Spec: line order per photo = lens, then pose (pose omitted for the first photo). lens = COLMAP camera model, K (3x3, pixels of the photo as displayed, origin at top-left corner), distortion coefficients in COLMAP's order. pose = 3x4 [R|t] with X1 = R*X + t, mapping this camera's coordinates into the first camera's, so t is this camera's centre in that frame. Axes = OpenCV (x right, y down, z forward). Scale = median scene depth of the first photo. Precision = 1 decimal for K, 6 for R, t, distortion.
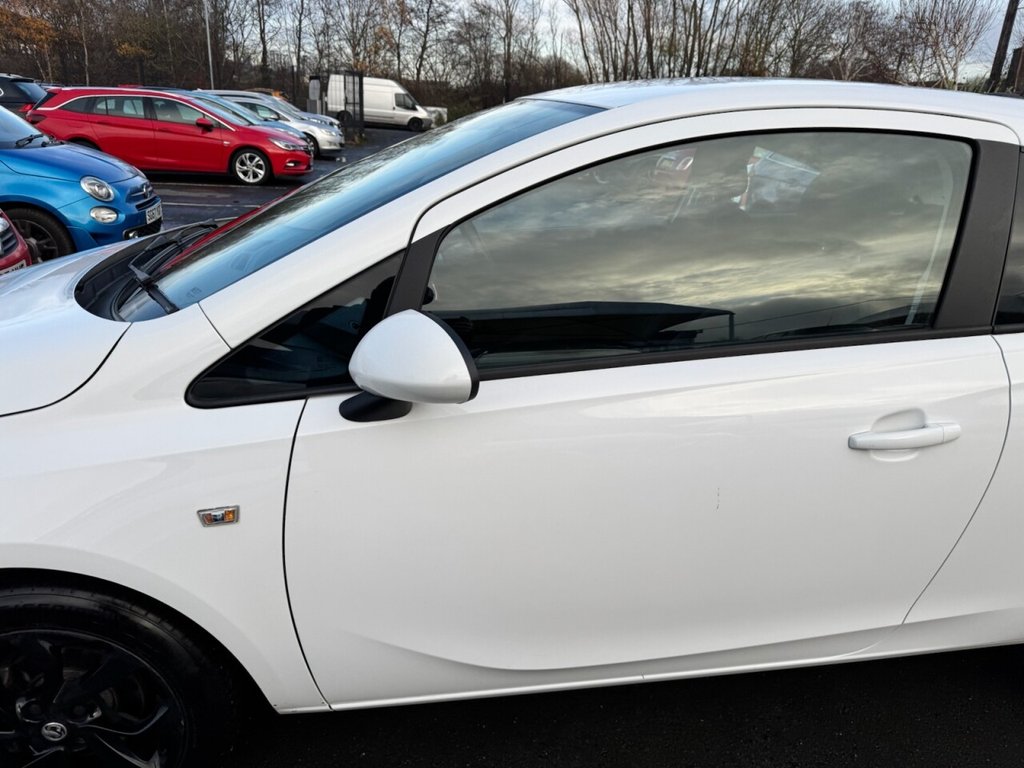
lens RADIAL K [[733.5, 0, 515.0], [0, 733.5, 385.0], [0, 0, 1]] dist [0.004715, -0.011633]
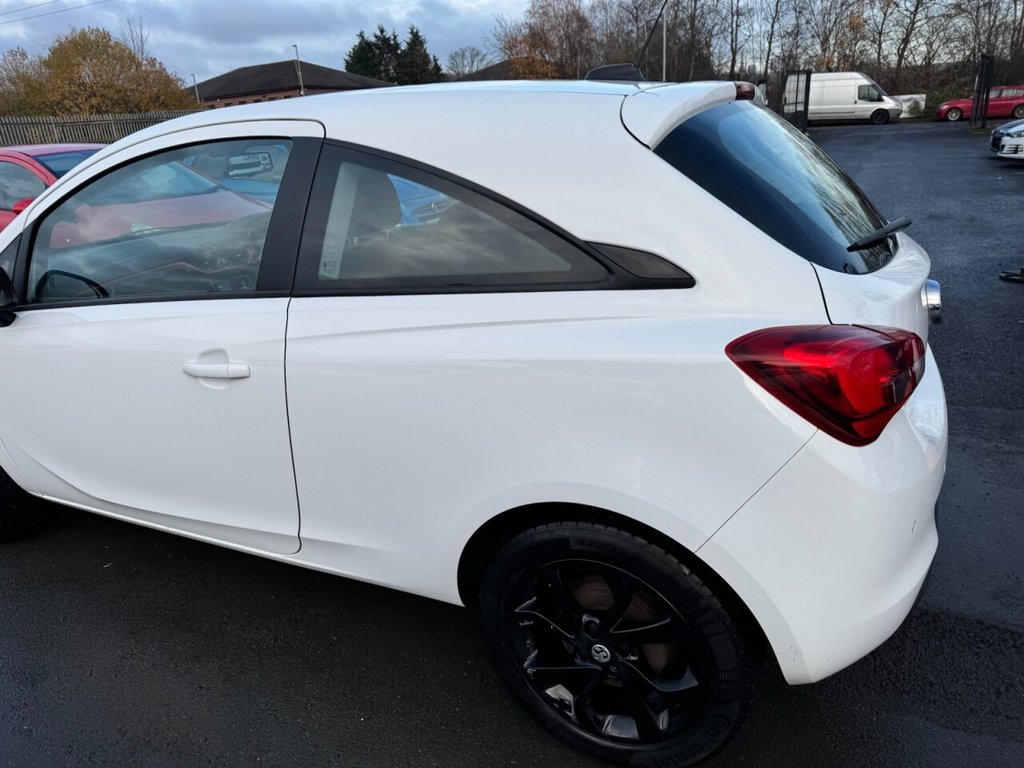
lens RADIAL K [[733.5, 0, 506.2], [0, 733.5, 387.3], [0, 0, 1]] dist [0.004715, -0.011633]
pose [[0.796354, 0.104725, -0.595696, 0.196450], [-0.108248, 0.993672, 0.029980, 0.000506], [0.595066, 0.040608, 0.802650, 0.027577]]
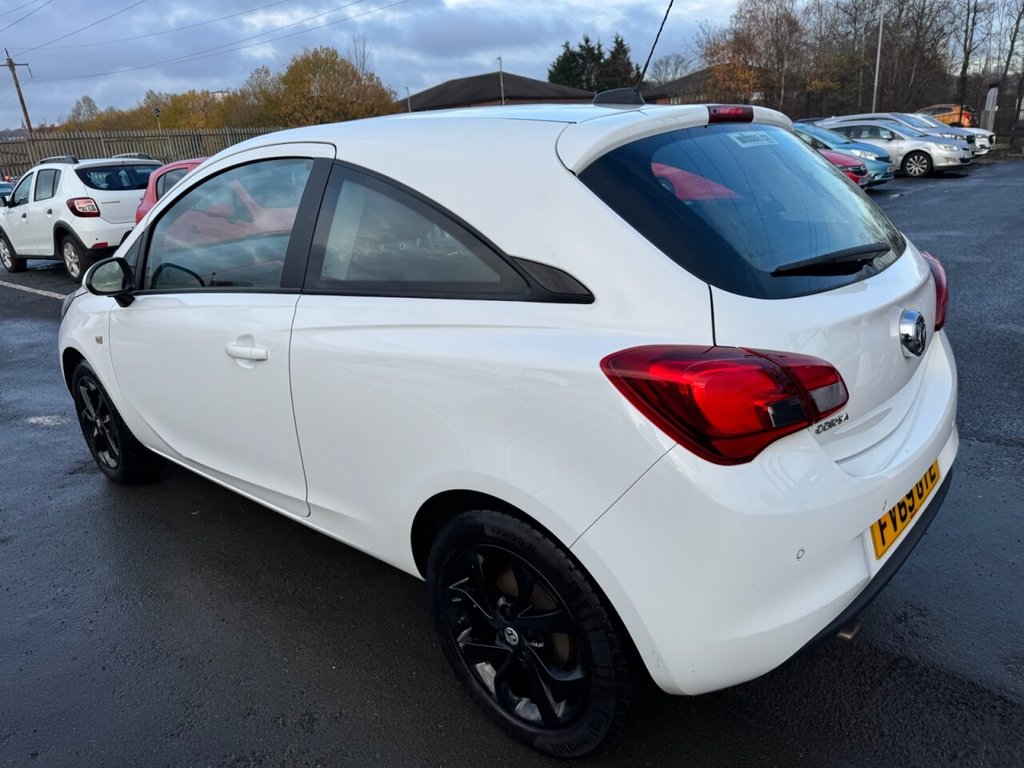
lens RADIAL K [[733.5, 0, 504.0], [0, 733.5, 386.4], [0, 0, 1]] dist [0.004715, -0.011633]
pose [[0.615009, 0.156811, -0.772770, 0.237283], [-0.180863, 0.981951, 0.055319, -0.005101], [0.767497, 0.105745, 0.632271, 0.048725]]
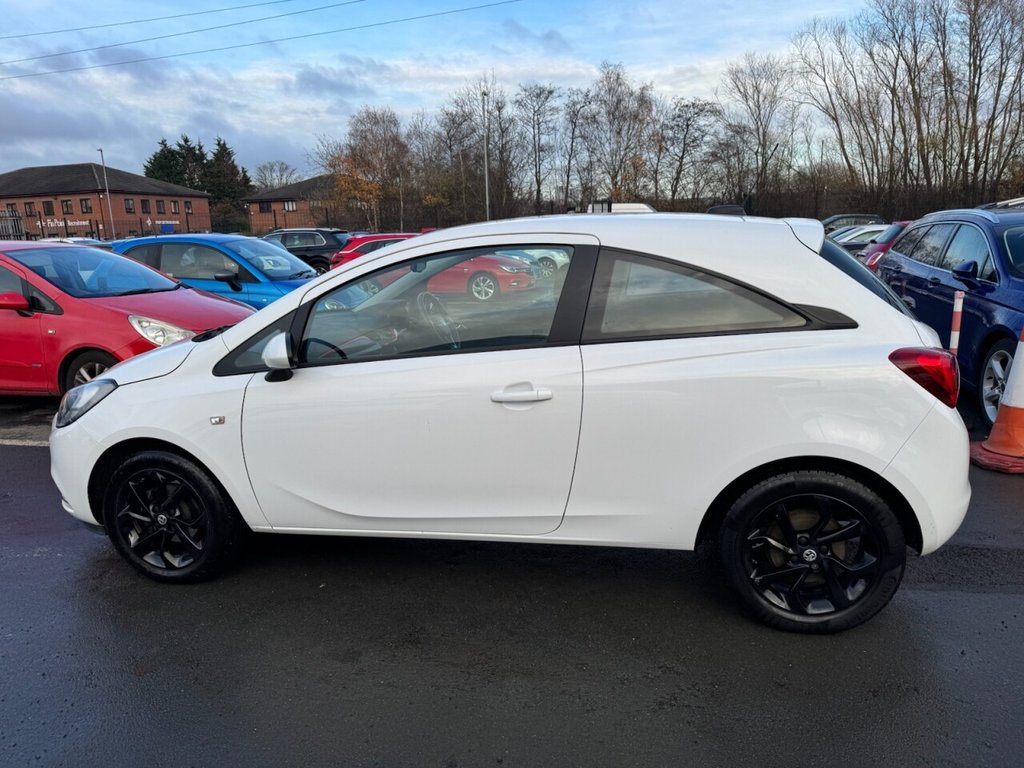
lens RADIAL K [[729.6, 0, 514.2], [0, 729.6, 386.1], [0, 0, 1]] dist [0.039648, -0.054729]
pose [[0.930364, -0.003209, -0.366624, 0.136218], [-0.050593, 0.989272, -0.137045, 0.034252], [0.363131, 0.146051, 0.920220, -0.085933]]
